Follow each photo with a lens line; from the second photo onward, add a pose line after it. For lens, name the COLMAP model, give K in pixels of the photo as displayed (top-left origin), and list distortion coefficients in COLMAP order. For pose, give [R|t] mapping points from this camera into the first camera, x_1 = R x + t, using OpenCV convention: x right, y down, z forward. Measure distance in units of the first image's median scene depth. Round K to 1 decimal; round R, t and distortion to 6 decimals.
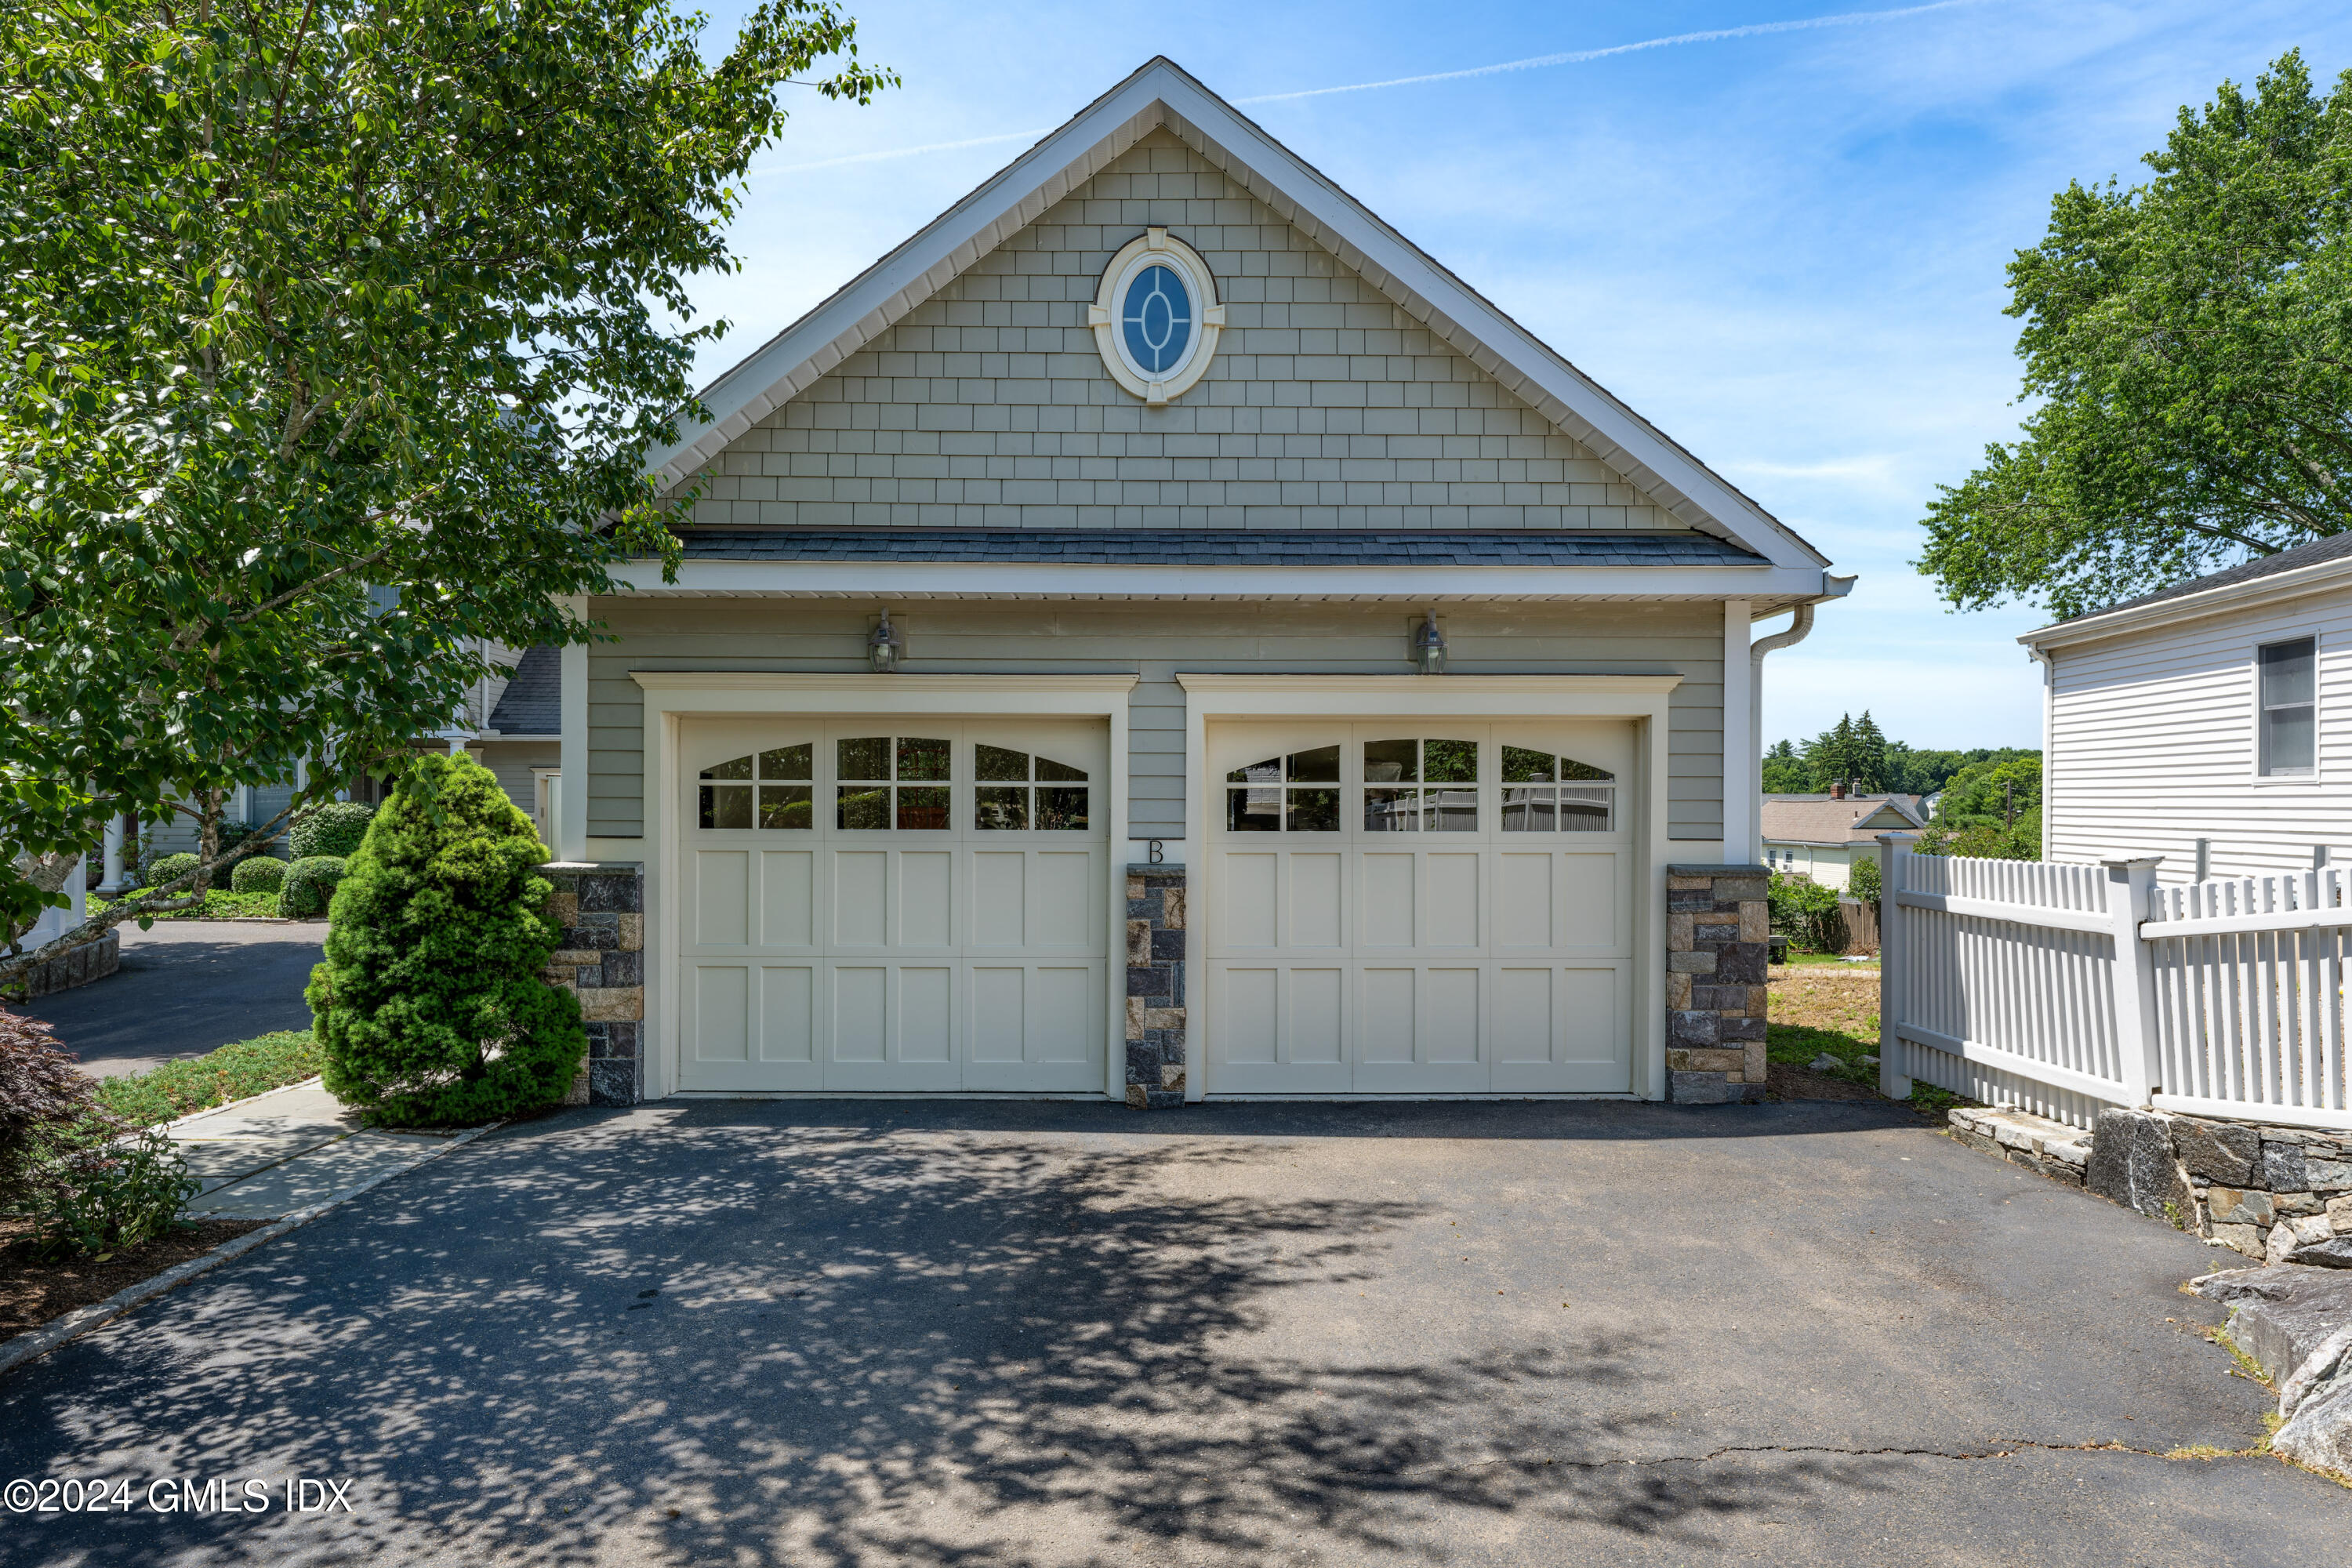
lens RADIAL K [[1358.9, 0, 1153.4], [0, 1358.9, 817.3], [0, 0, 1]] dist [-0.005739, 0.000004]
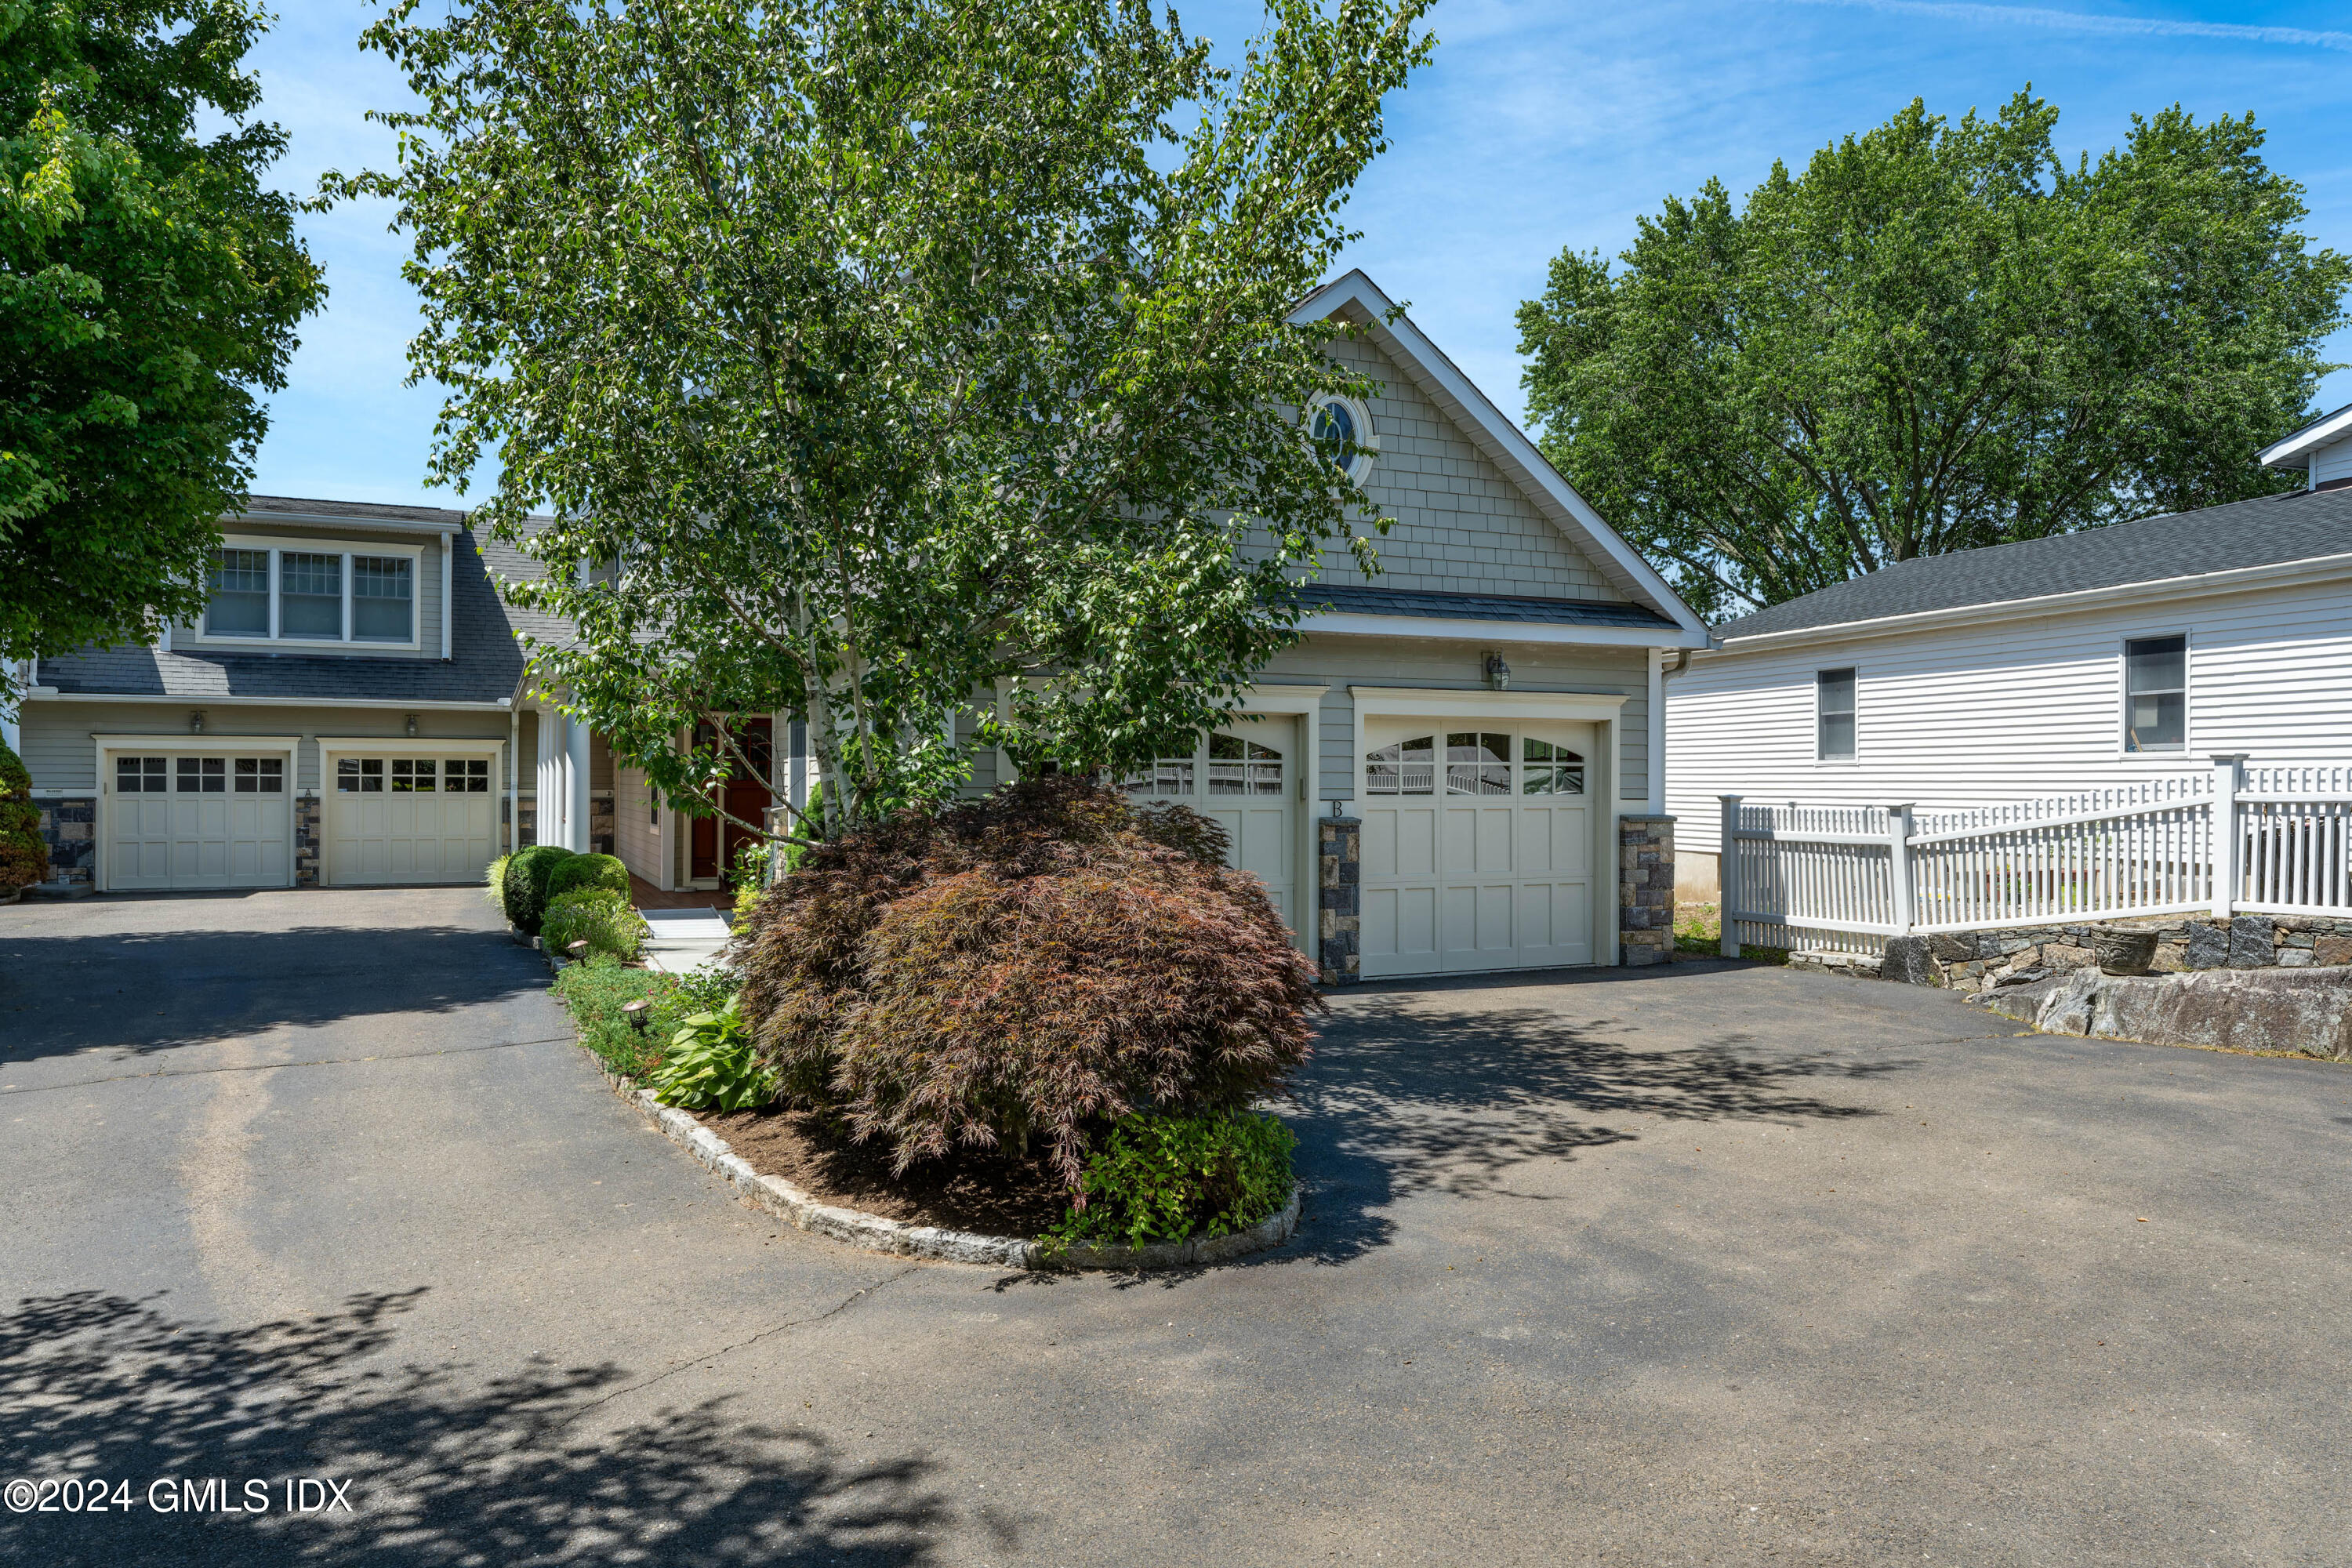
lens RADIAL K [[1545.0, 0, 1178.4], [0, 1545.0, 781.4], [0, 0, 1]] dist [-0.038503, -0.000393]
pose [[0.919469, 0.000549, 0.393162, -0.796607], [0.002860, 0.999963, -0.008085, 0.009120], [-0.393152, 0.008559, 0.919434, -0.440727]]
